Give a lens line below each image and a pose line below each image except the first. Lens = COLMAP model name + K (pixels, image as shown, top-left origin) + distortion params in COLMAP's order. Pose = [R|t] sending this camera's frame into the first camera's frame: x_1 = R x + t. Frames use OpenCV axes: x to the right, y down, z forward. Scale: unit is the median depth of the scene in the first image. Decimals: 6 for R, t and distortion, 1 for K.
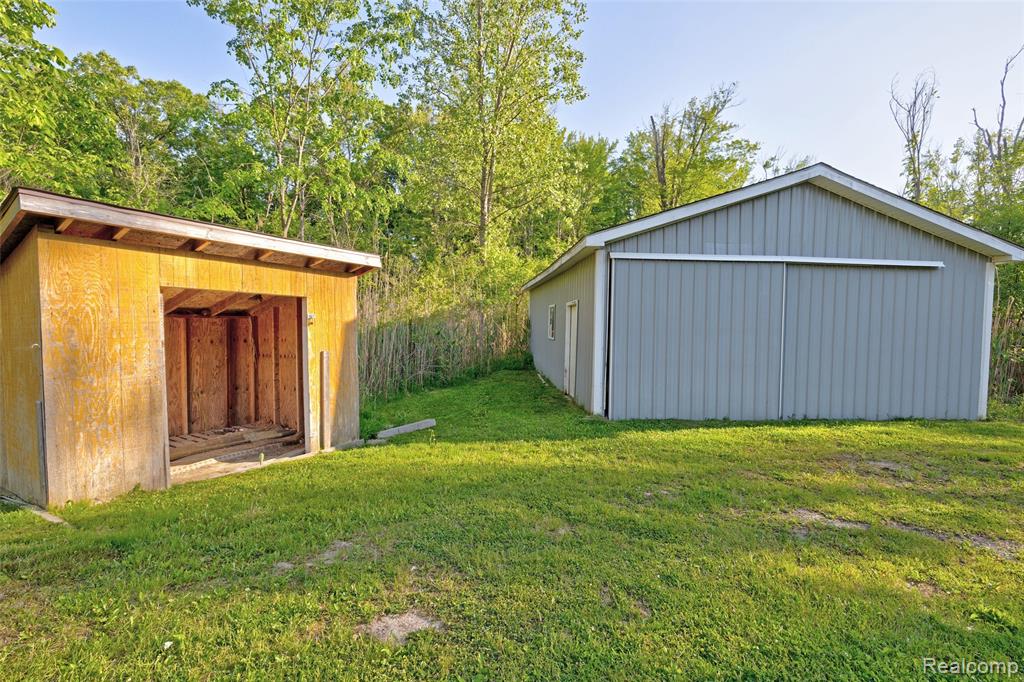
lens RADIAL K [[431.2, 0, 512.0], [0, 431.2, 341.0], [0, 0, 1]] dist [0.001101, 0.000187]
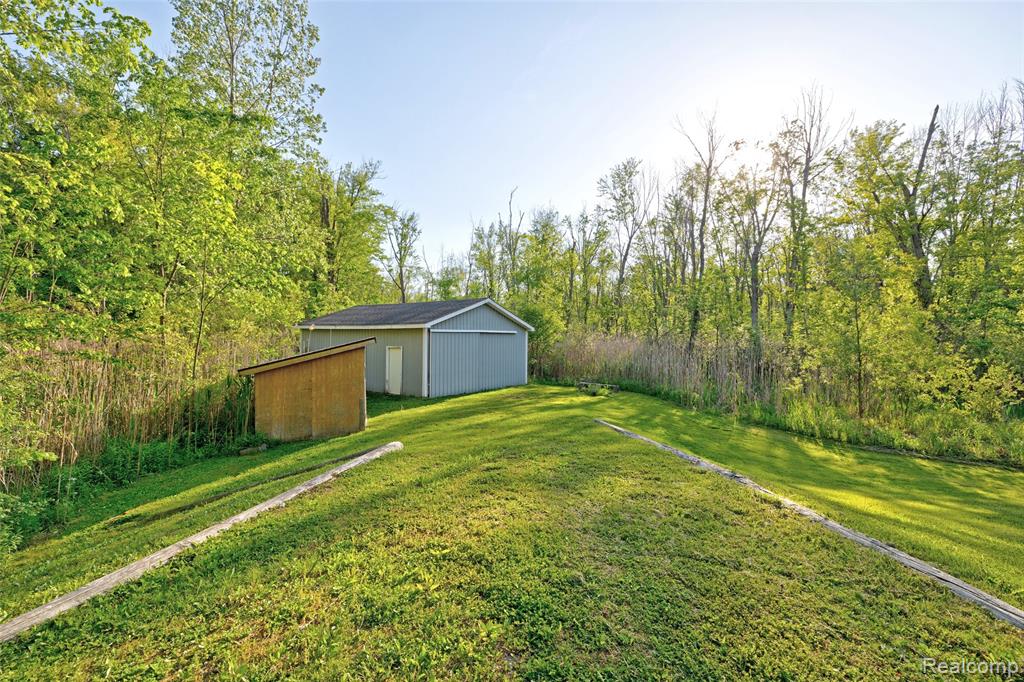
lens RADIAL K [[431.2, 0, 512.0], [0, 431.2, 341.0], [0, 0, 1]] dist [0.001101, 0.000187]
pose [[0.654741, -0.018320, 0.755631, -1.223599], [0.034387, 0.999393, -0.005567, -0.101570], [-0.755070, 0.029629, 0.654974, -0.883261]]
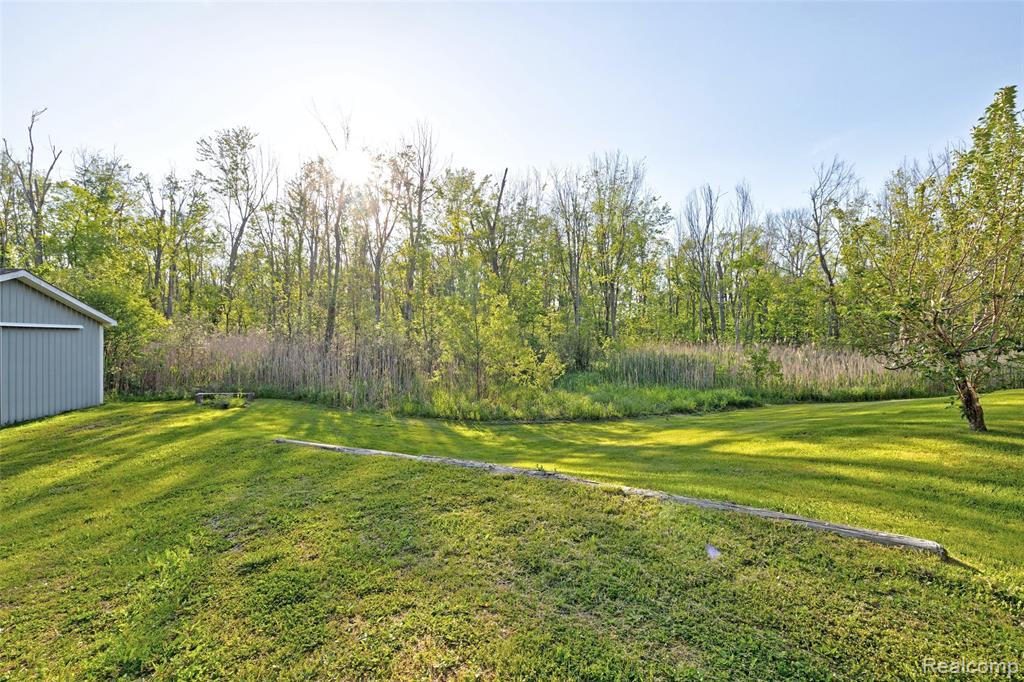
lens RADIAL K [[431.2, 0, 512.0], [0, 431.2, 341.0], [0, 0, 1]] dist [0.001101, 0.000187]
pose [[-0.132858, -0.025198, 0.990815, -1.156765], [0.033926, 0.998975, 0.029955, -0.107532], [-0.990554, 0.037594, -0.131867, -0.636387]]
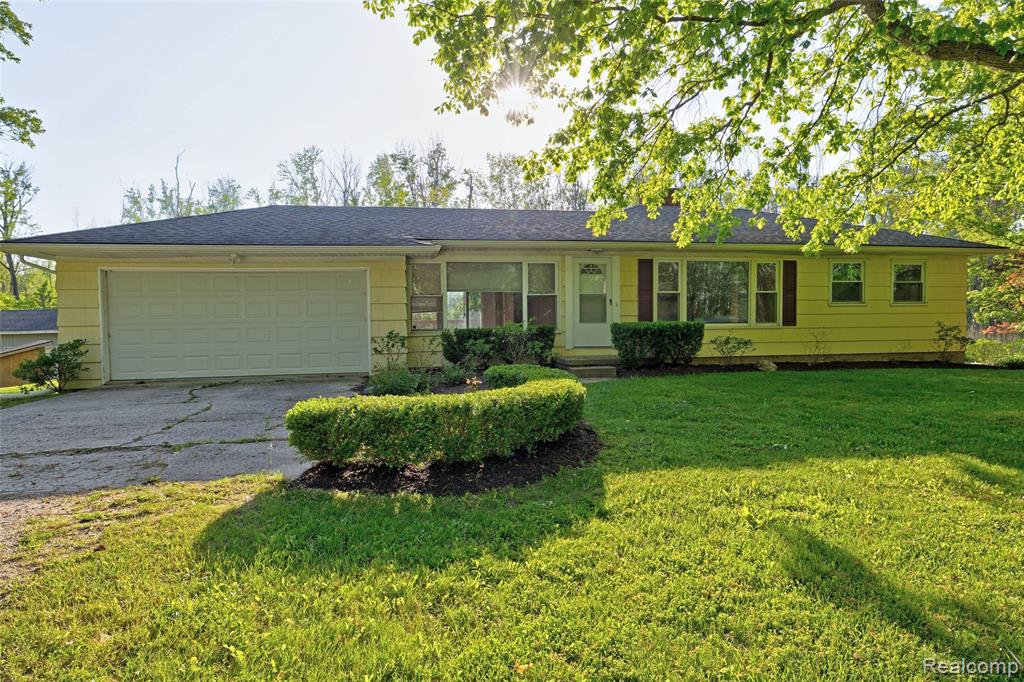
lens RADIAL K [[580.6, 0, 512.0], [0, 580.6, 341.0], [0, 0, 1]] dist [0.000168, 0.000414]
pose [[0.227408, -0.053763, 0.972314, -3.103236], [0.064741, 0.997100, 0.039992, -0.099948], [-0.971645, 0.053854, 0.230229, -2.973153]]
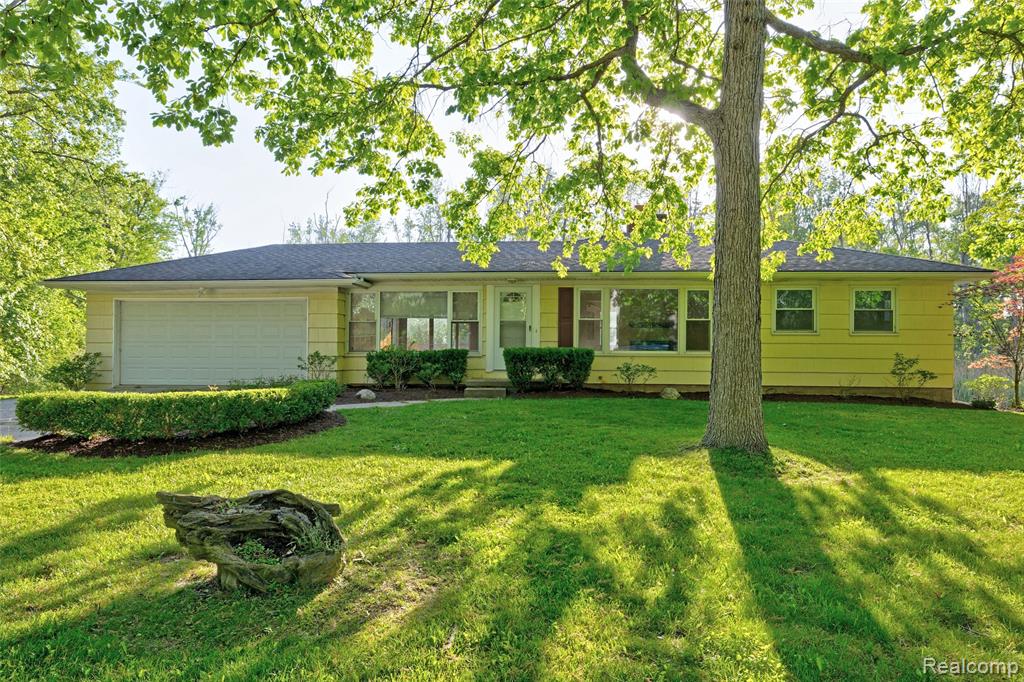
lens RADIAL K [[607.6, 0, 512.0], [0, 607.6, 341.0], [0, 0, 1]] dist [-0.003618, -0.001522]
pose [[0.471878, -0.007290, 0.881633, -3.062781], [0.046498, 0.998780, -0.016629, -0.059714], [-0.880437, 0.048841, 0.471642, -3.697321]]
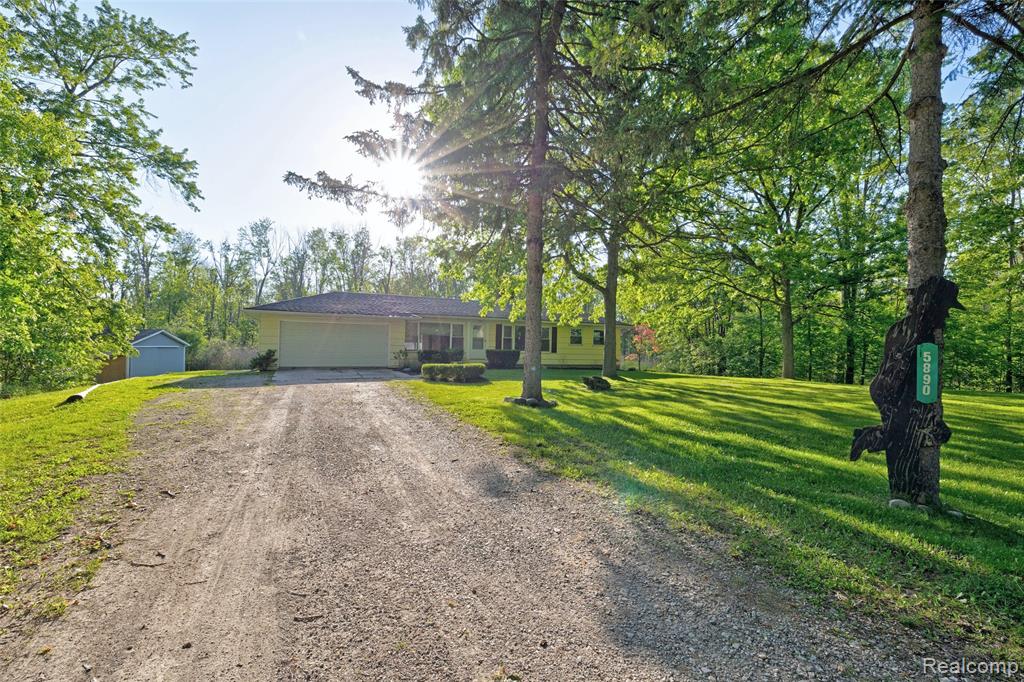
lens RADIAL K [[431.2, 0, 512.0], [0, 431.2, 341.0], [0, 0, 1]] dist [0.001101, 0.000187]
pose [[-0.034903, 0.003219, 0.999386, -4.506349], [0.029886, 0.999551, -0.002175, -0.114829], [-0.998944, 0.029792, -0.034983, -2.954649]]
